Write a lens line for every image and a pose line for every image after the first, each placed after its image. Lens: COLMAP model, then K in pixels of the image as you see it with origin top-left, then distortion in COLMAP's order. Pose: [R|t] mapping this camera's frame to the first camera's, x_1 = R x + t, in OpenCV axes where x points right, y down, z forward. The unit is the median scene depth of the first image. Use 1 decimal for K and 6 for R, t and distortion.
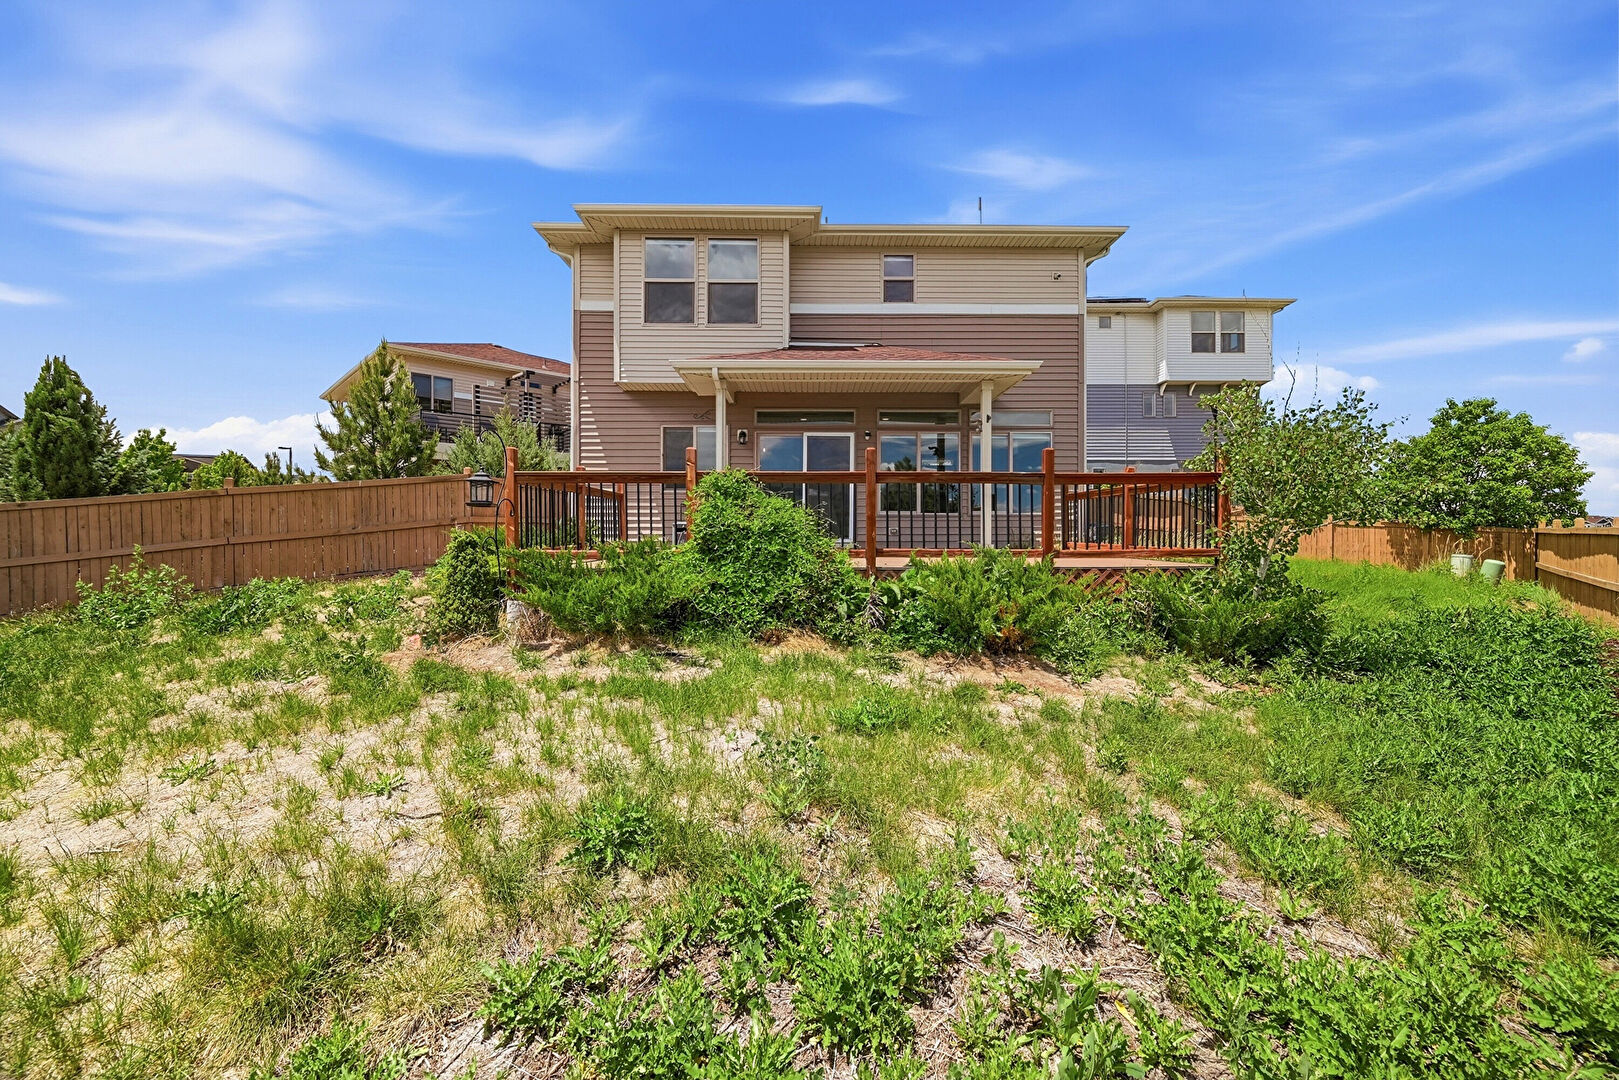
lens RADIAL K [[639.7, 0, 809.5], [0, 639.7, 540.0], [0, 0, 1]] dist [-0.000531, 0.000173]
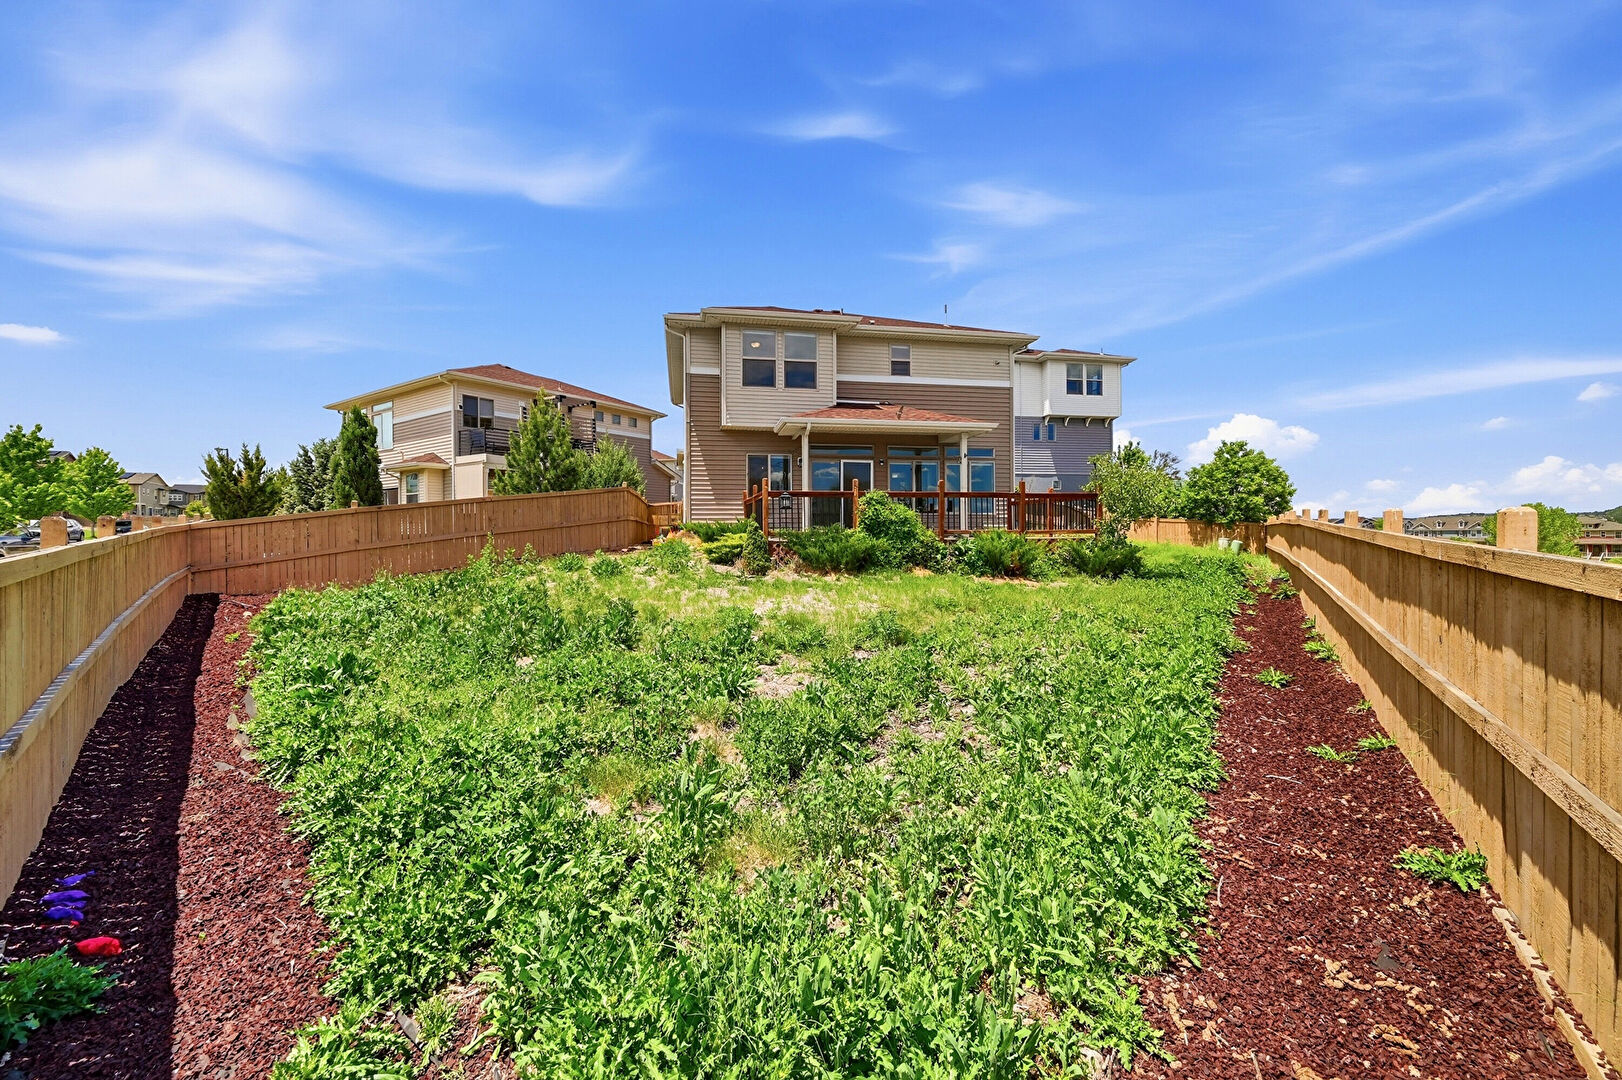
lens RADIAL K [[646.0, 0, 818.6], [0, 646.0, 538.5], [0, 0, 1]] dist [-0.002026, -0.000141]
pose [[0.982950, -0.007674, 0.183714, -0.341444], [0.008967, 0.999940, -0.006212, 0.026120], [-0.183655, 0.007754, 0.982960, -0.482115]]
